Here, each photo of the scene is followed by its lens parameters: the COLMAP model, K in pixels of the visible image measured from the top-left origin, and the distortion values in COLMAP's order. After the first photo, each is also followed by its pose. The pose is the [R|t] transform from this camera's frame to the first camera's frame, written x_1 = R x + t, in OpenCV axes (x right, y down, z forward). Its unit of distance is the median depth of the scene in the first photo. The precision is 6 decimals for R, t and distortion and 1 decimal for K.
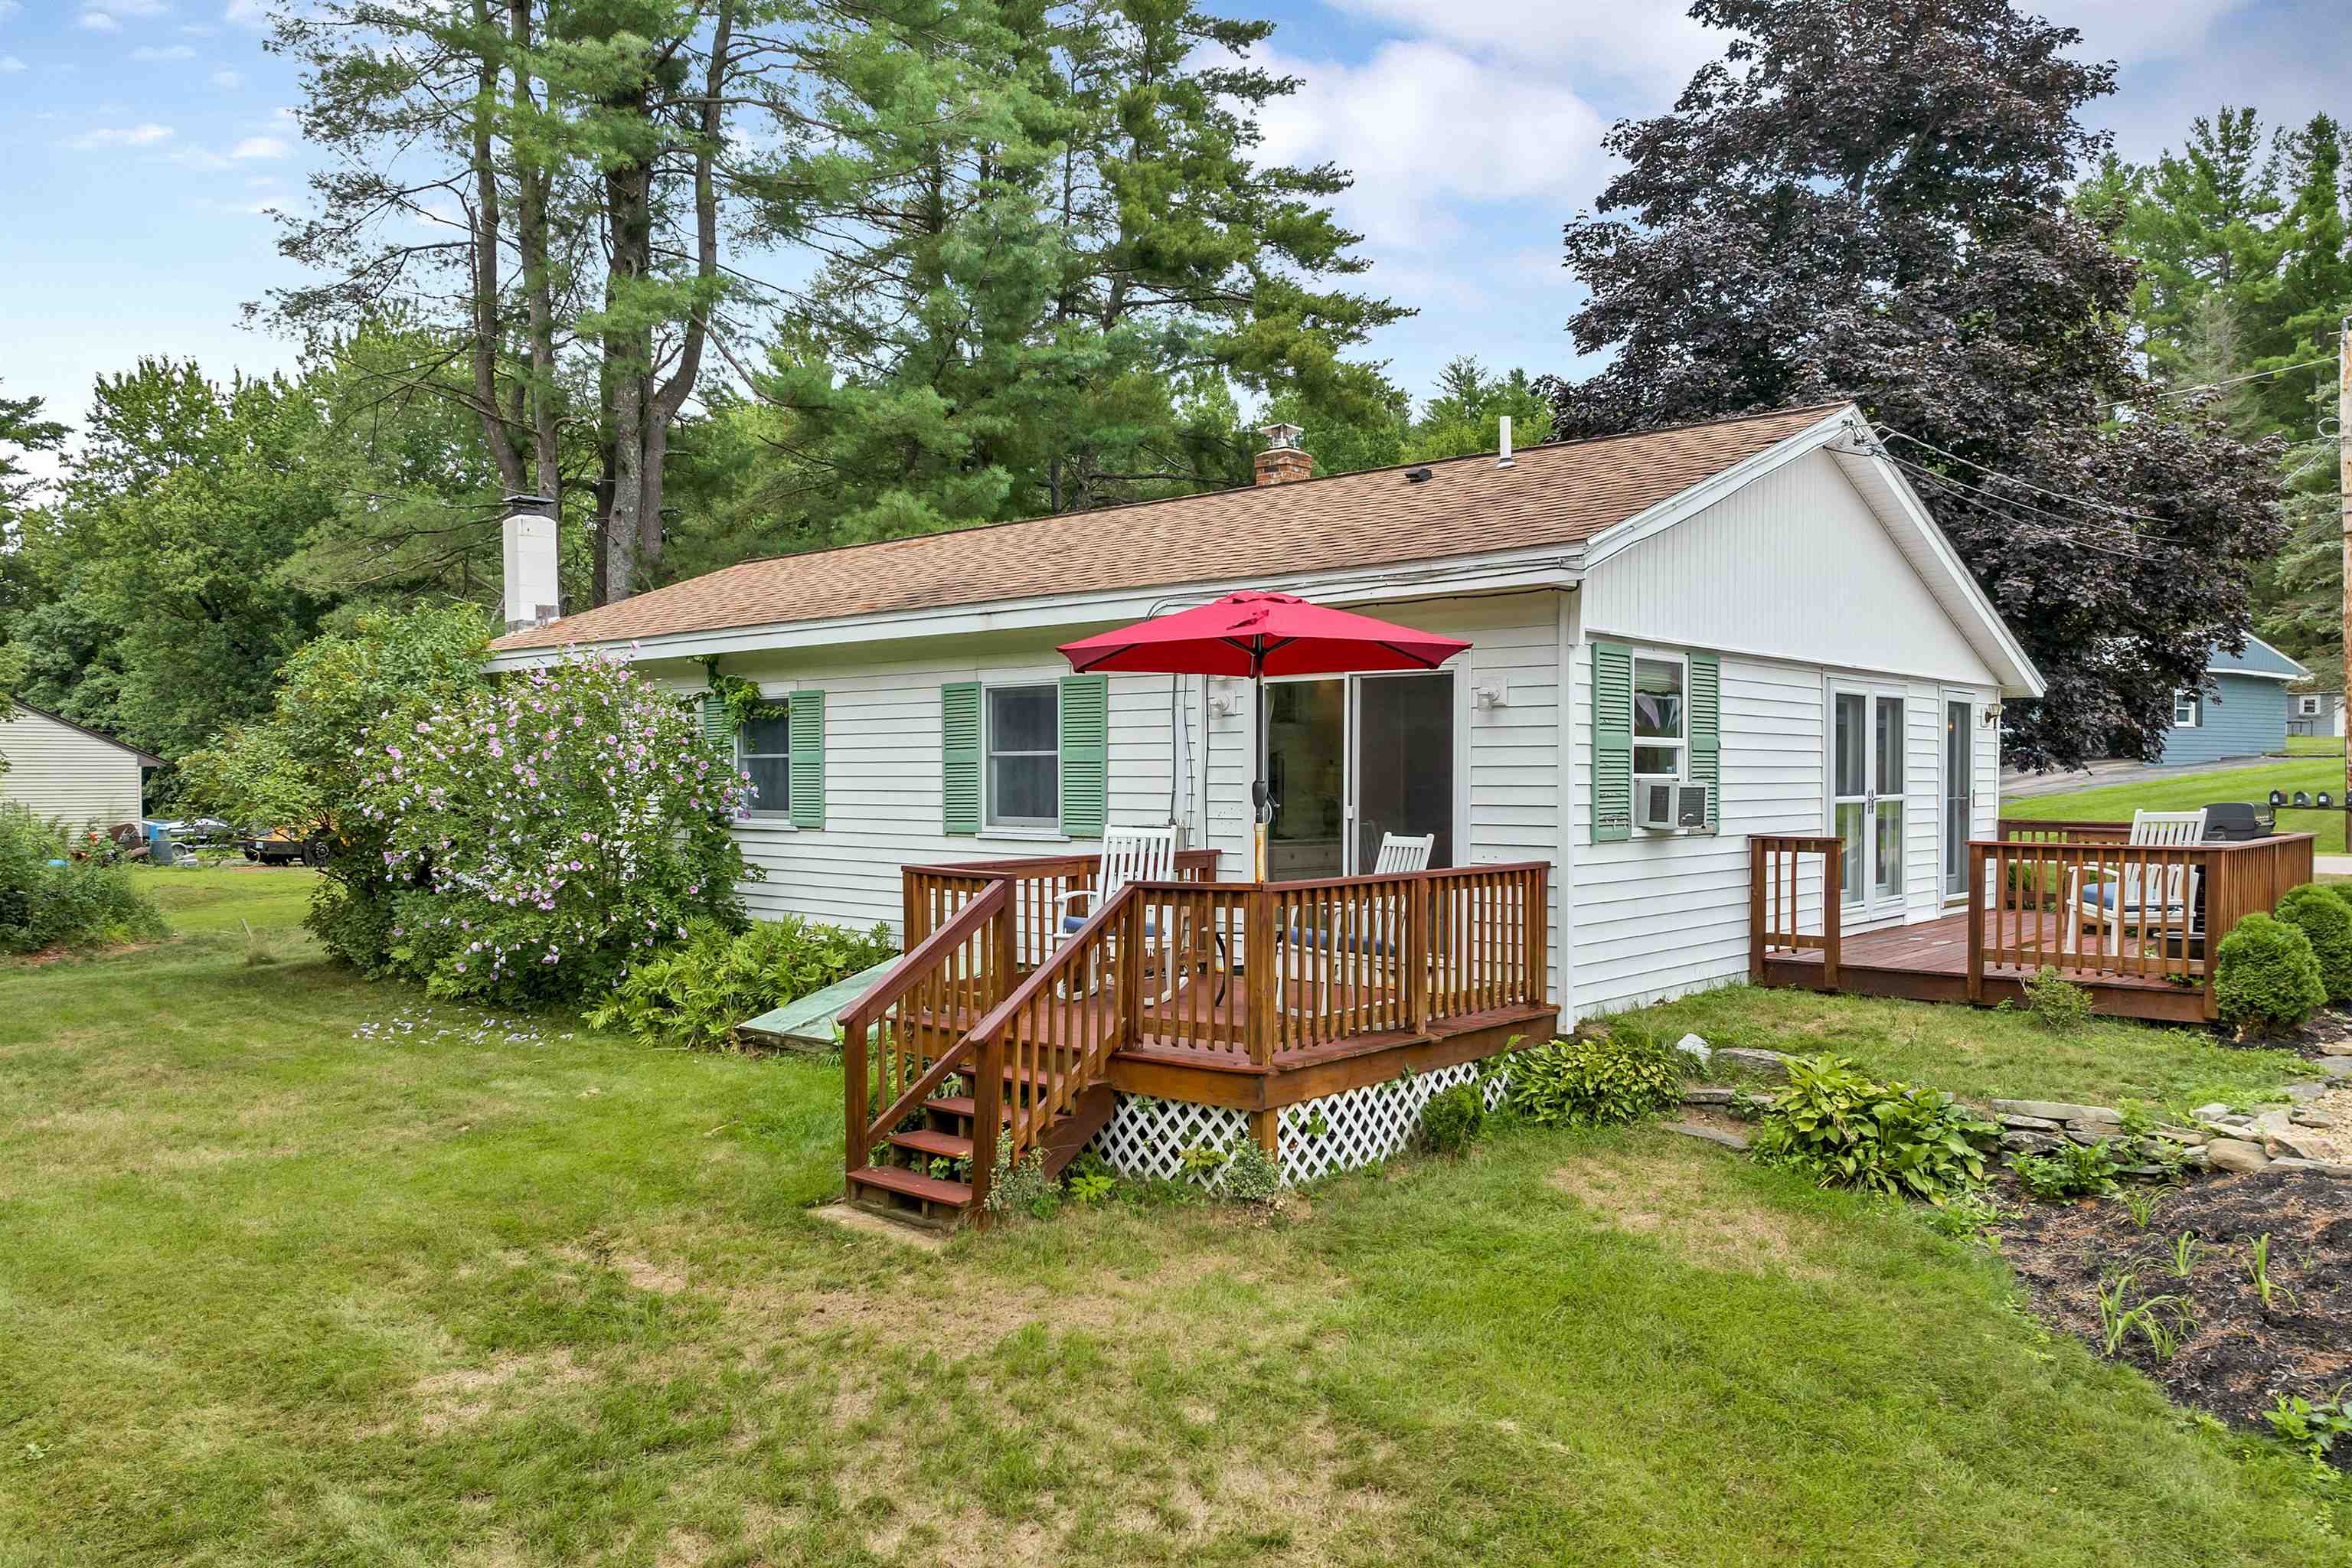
lens RADIAL K [[1652.1, 0, 1223.1], [0, 1652.1, 827.1], [0, 0, 1]] dist [-0.029939, -0.004907]
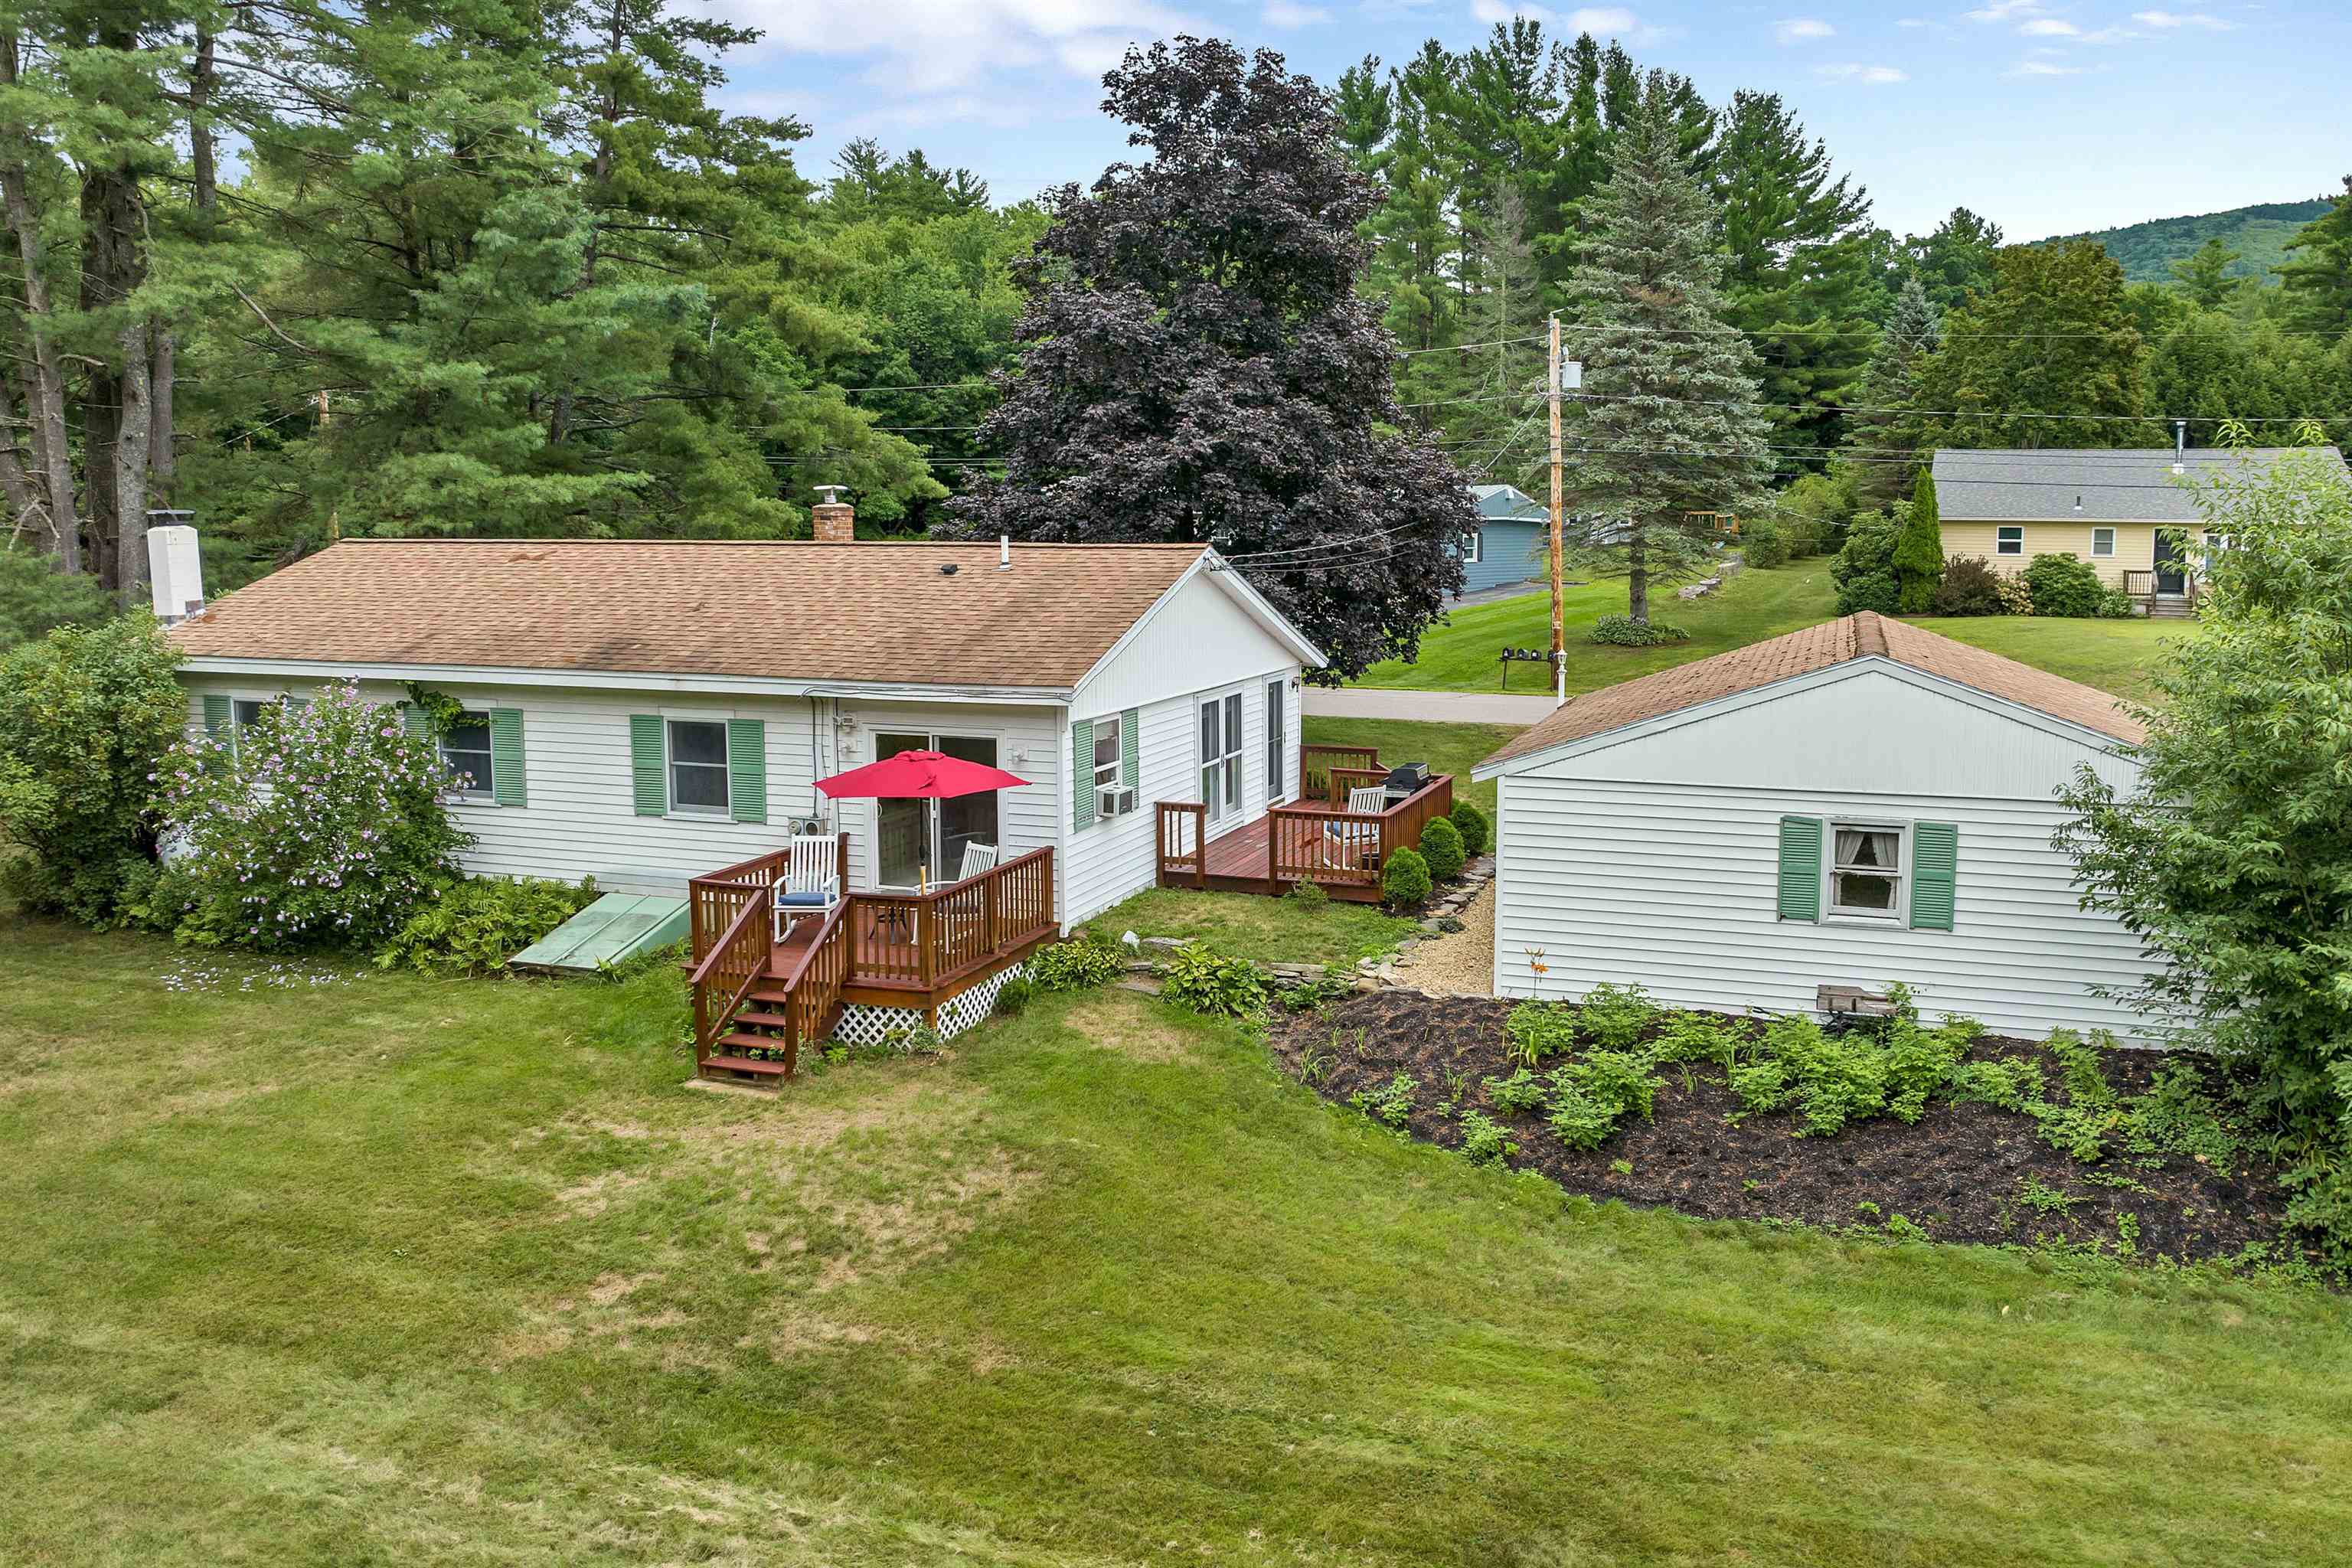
lens RADIAL K [[1652.1, 0, 1307.1], [0, 1652.1, 723.9], [0, 0, 1]] dist [-0.029939, -0.004907]
pose [[0.916874, -0.041701, 0.396993, -0.262697], [0.005900, 0.995835, 0.090979, -0.275078], [-0.399134, -0.081074, 0.913301, -0.769270]]
